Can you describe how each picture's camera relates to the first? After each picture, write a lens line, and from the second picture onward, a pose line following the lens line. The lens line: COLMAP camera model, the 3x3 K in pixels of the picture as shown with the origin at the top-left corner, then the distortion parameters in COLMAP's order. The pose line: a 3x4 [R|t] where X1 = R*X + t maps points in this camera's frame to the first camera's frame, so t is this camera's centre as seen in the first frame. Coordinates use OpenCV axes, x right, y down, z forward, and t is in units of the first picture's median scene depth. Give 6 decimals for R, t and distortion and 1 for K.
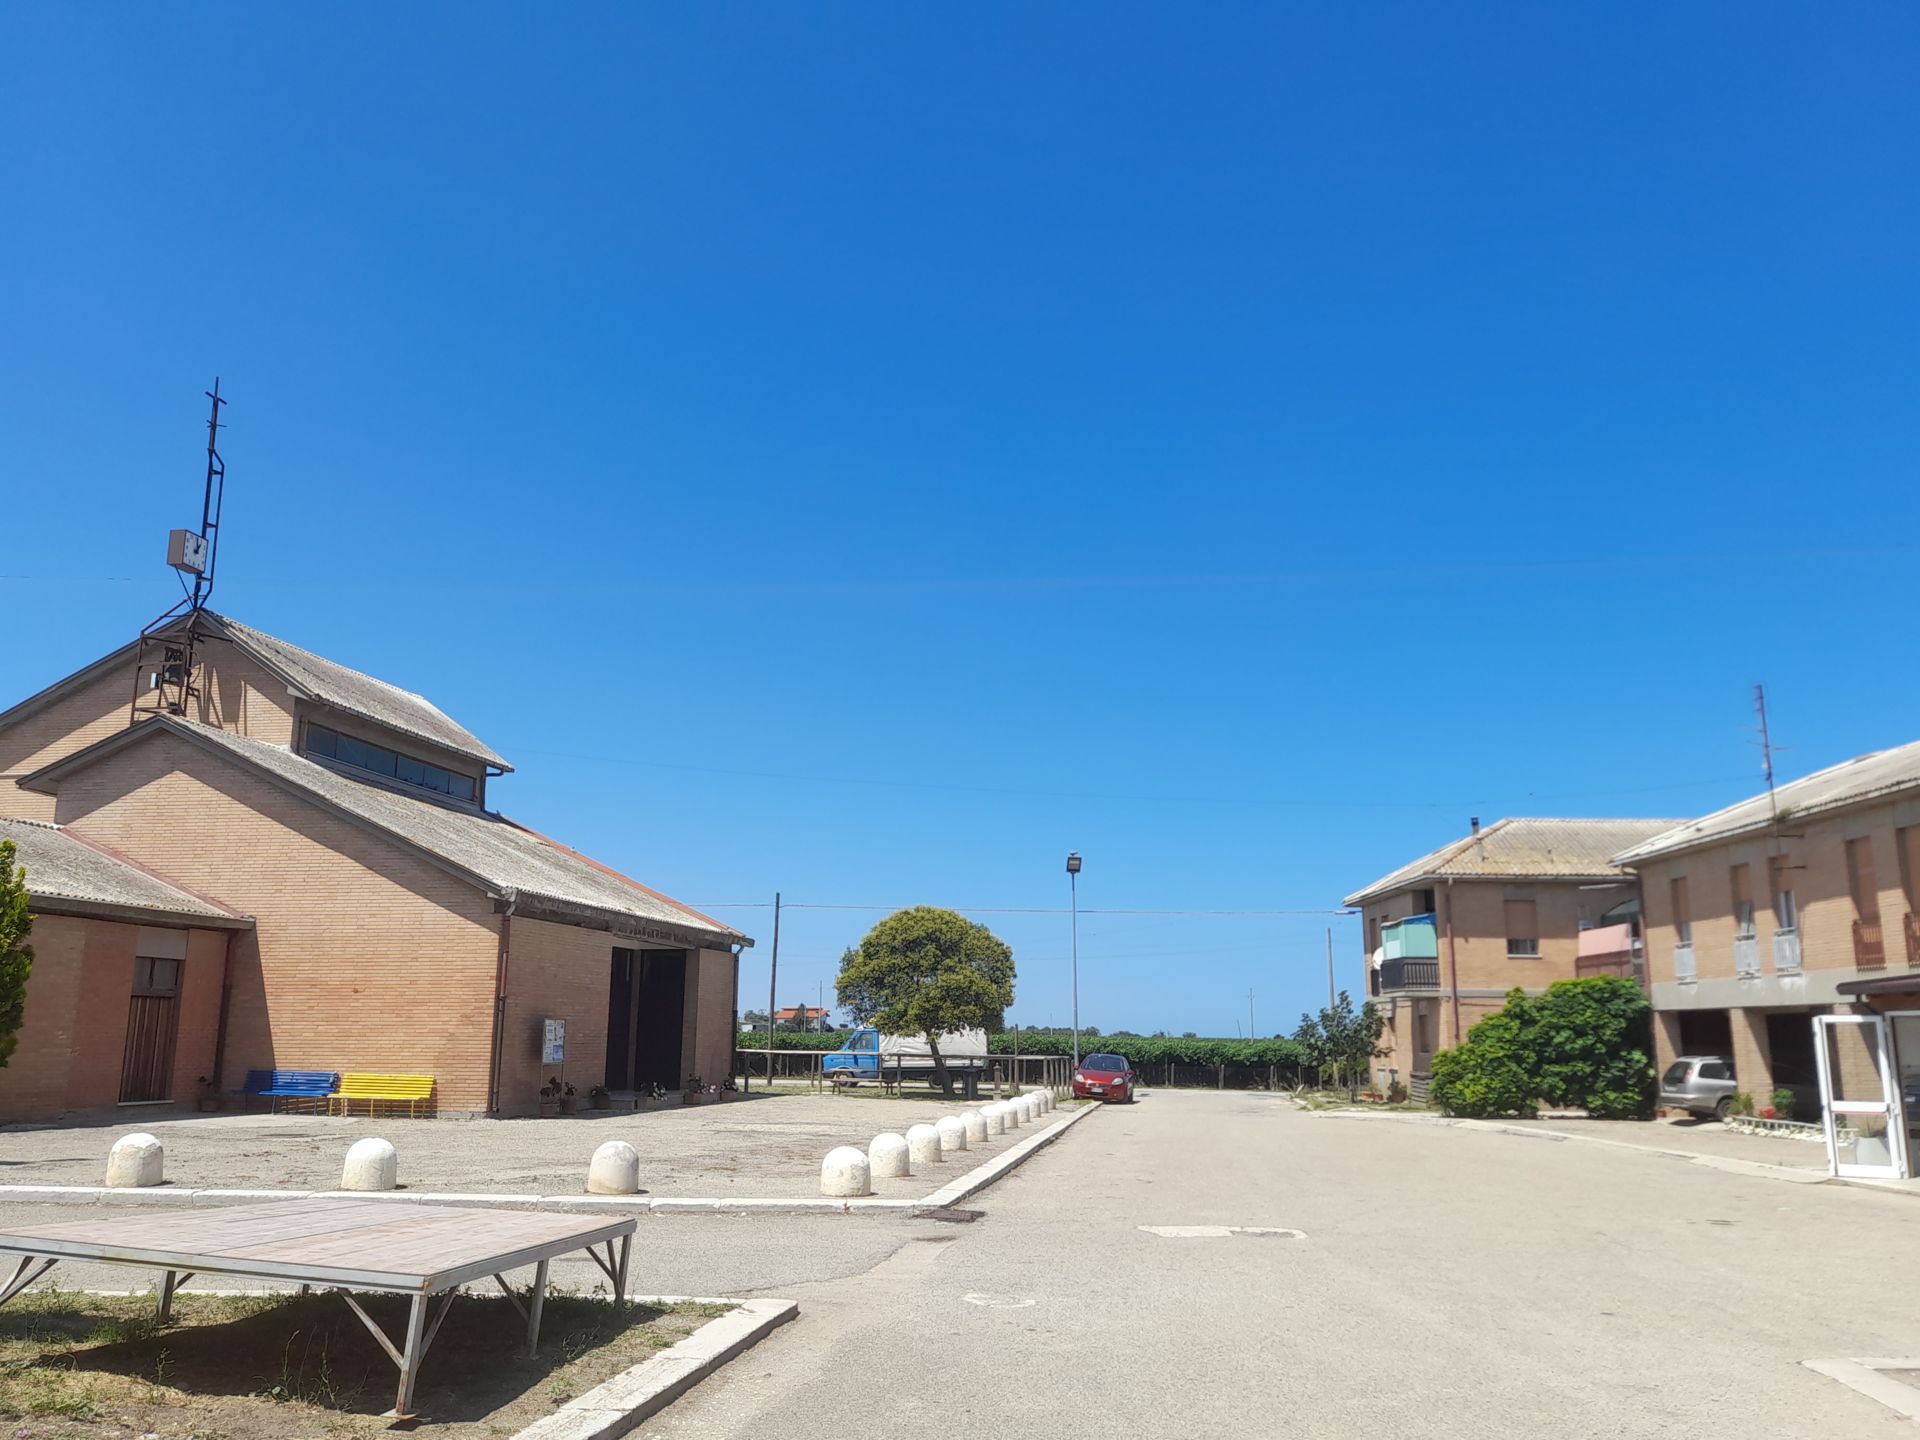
lens RADIAL K [[1576.6, 0, 1084.5], [0, 1576.6, 722.1], [0, 0, 1]] dist [0.007214, -0.010102]
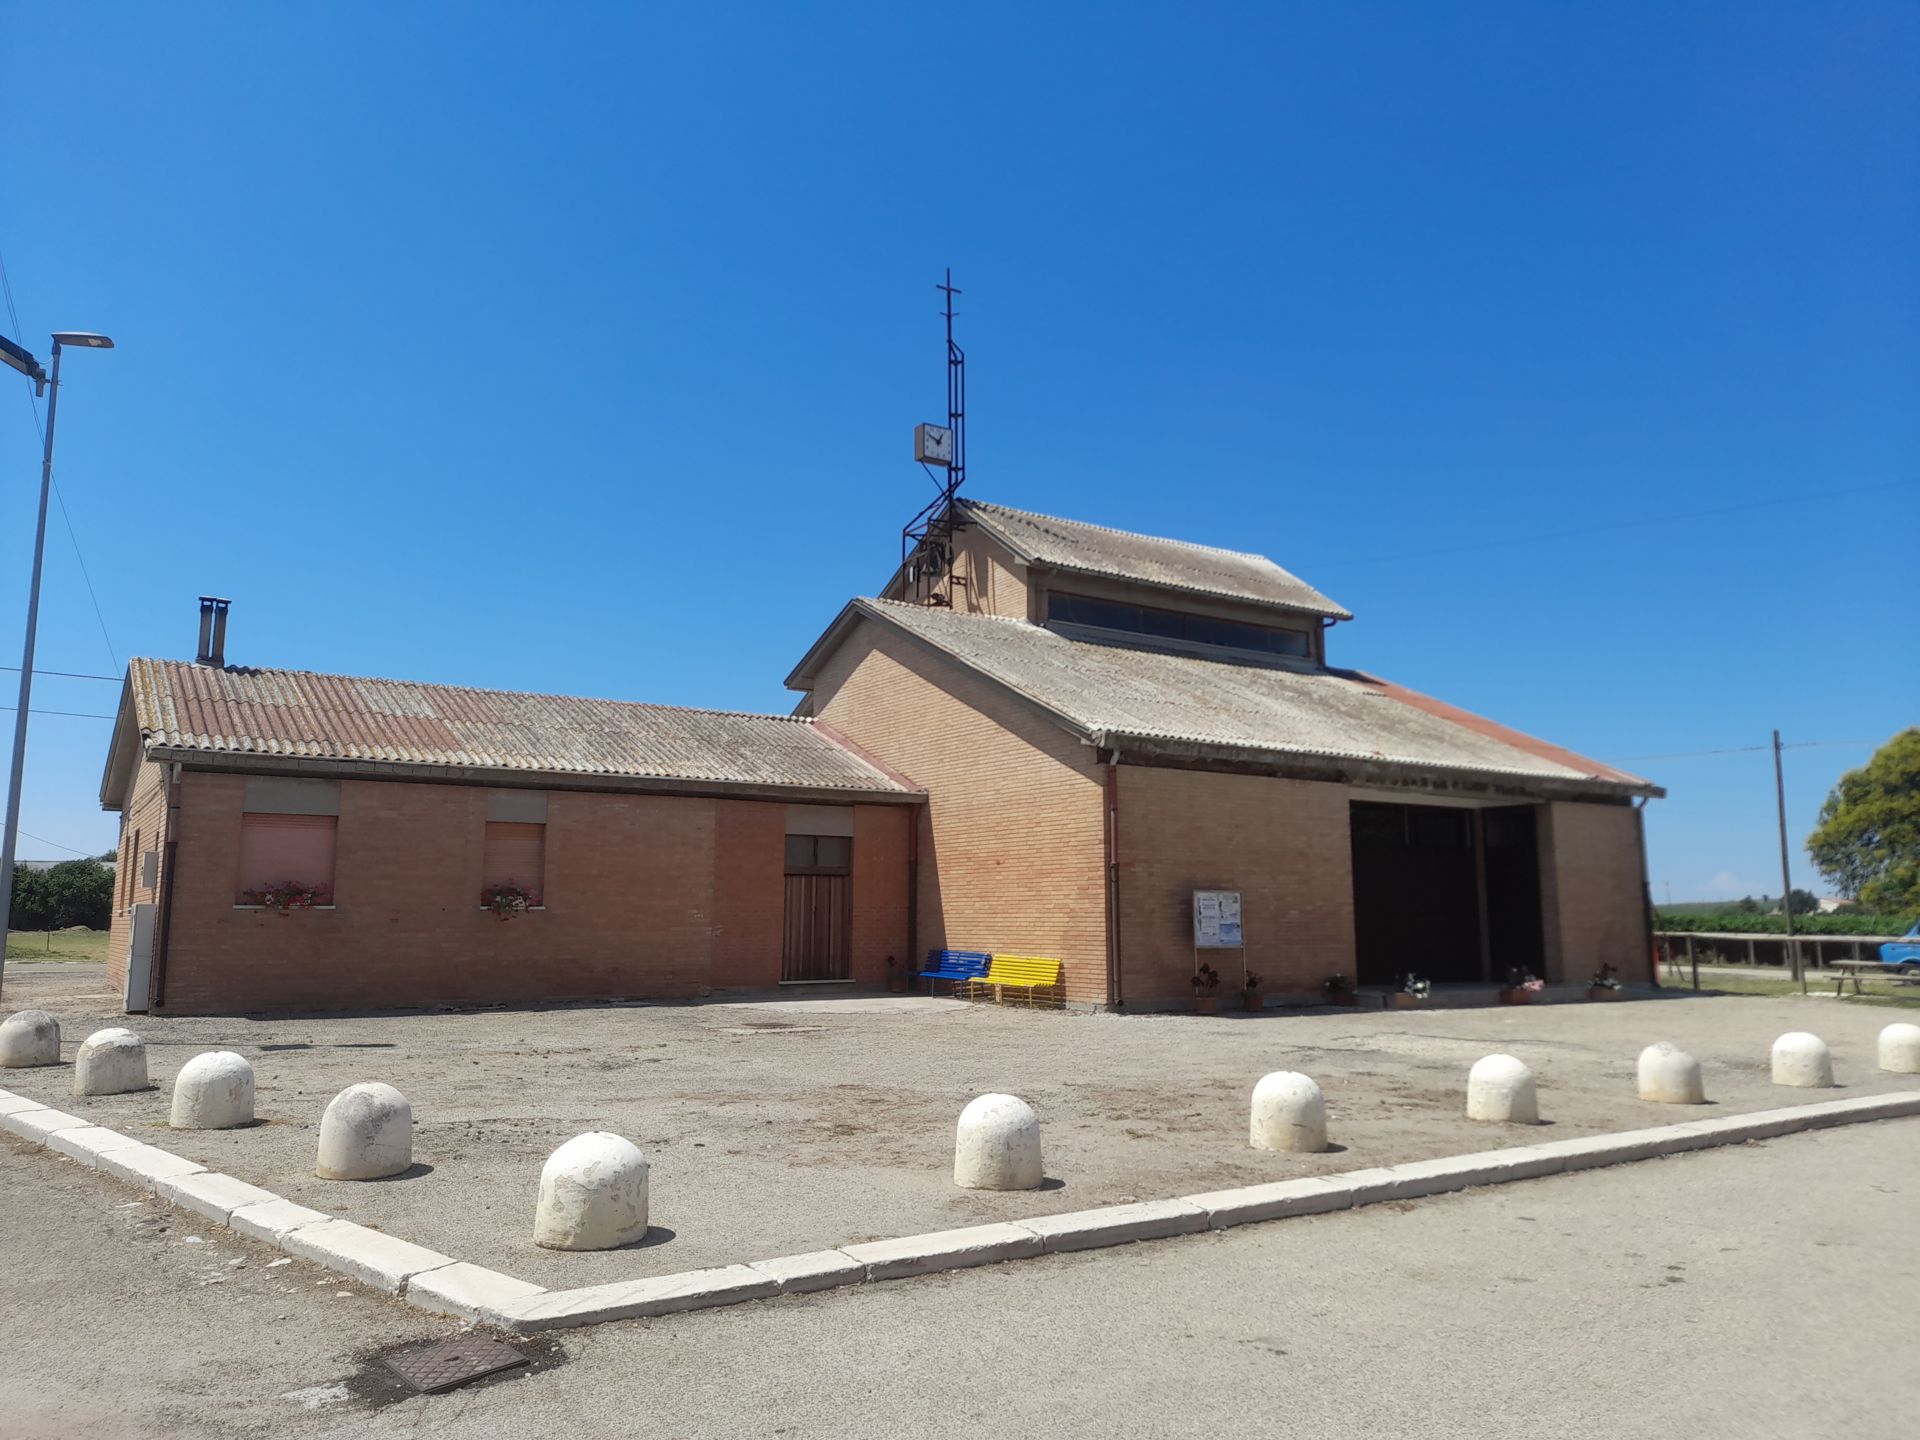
lens RADIAL K [[1427.4, 0, 960.0], [0, 1427.4, 720.0], [0, 0, 1]] dist [0.049505, -0.007103]
pose [[0.649146, -0.109662, -0.752718, 0.138550], [0.151812, 0.988323, -0.013064, 0.096167], [0.745361, -0.105792, 0.658214, 0.453941]]
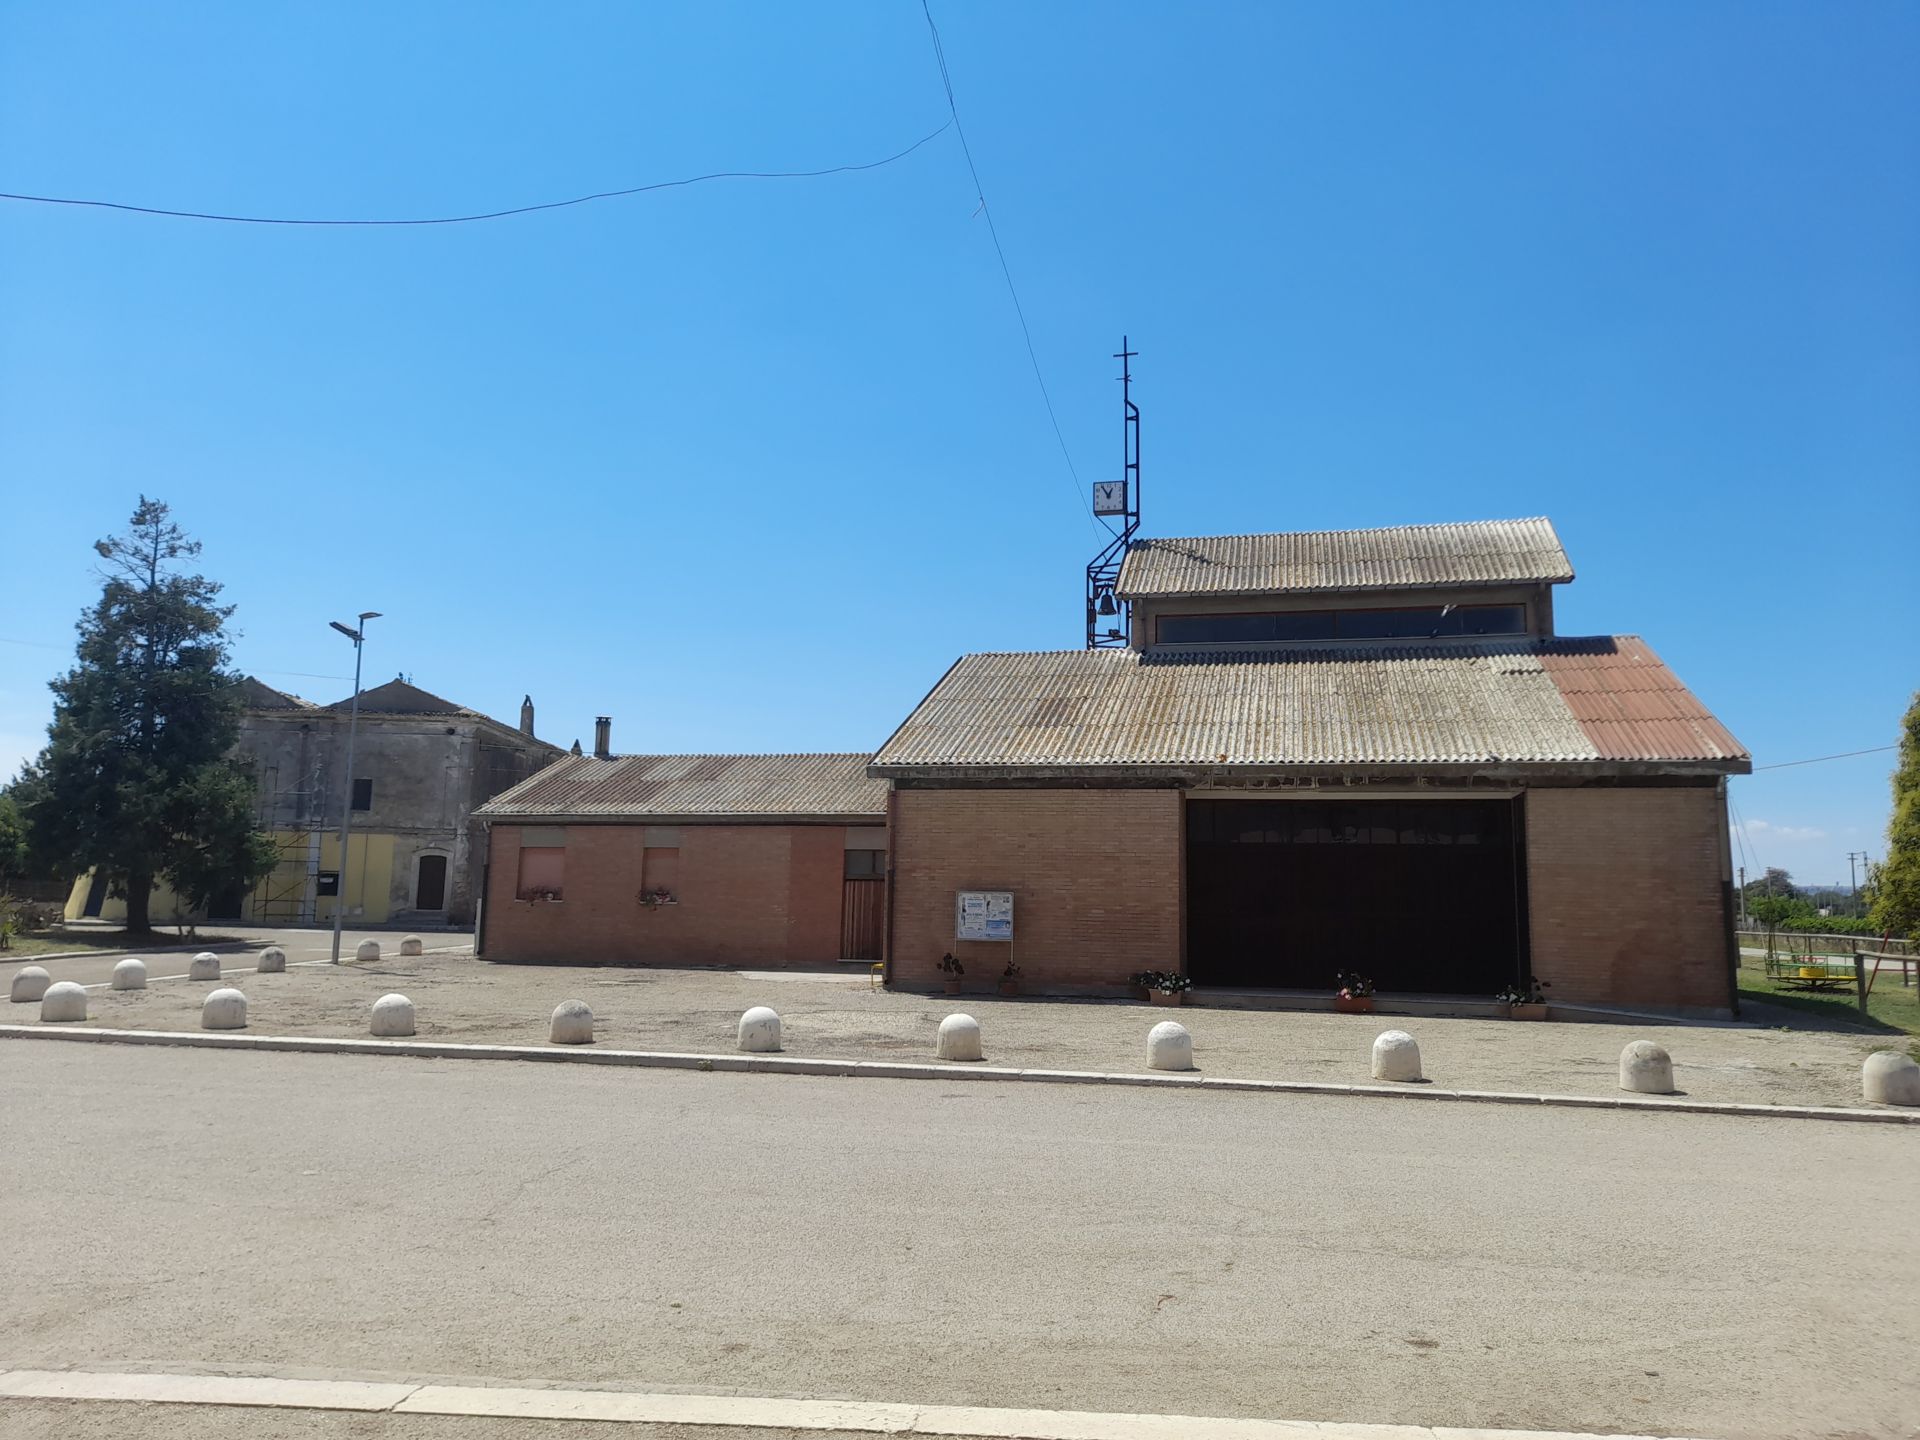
lens RADIAL K [[1427.4, 0, 960.0], [0, 1427.4, 720.0], [0, 0, 1]] dist [0.049505, -0.007103]
pose [[-0.139565, -0.136944, -0.980698, 0.528995], [0.178728, 0.970641, -0.160974, 0.232645], [0.973950, -0.197745, -0.110992, 1.149343]]
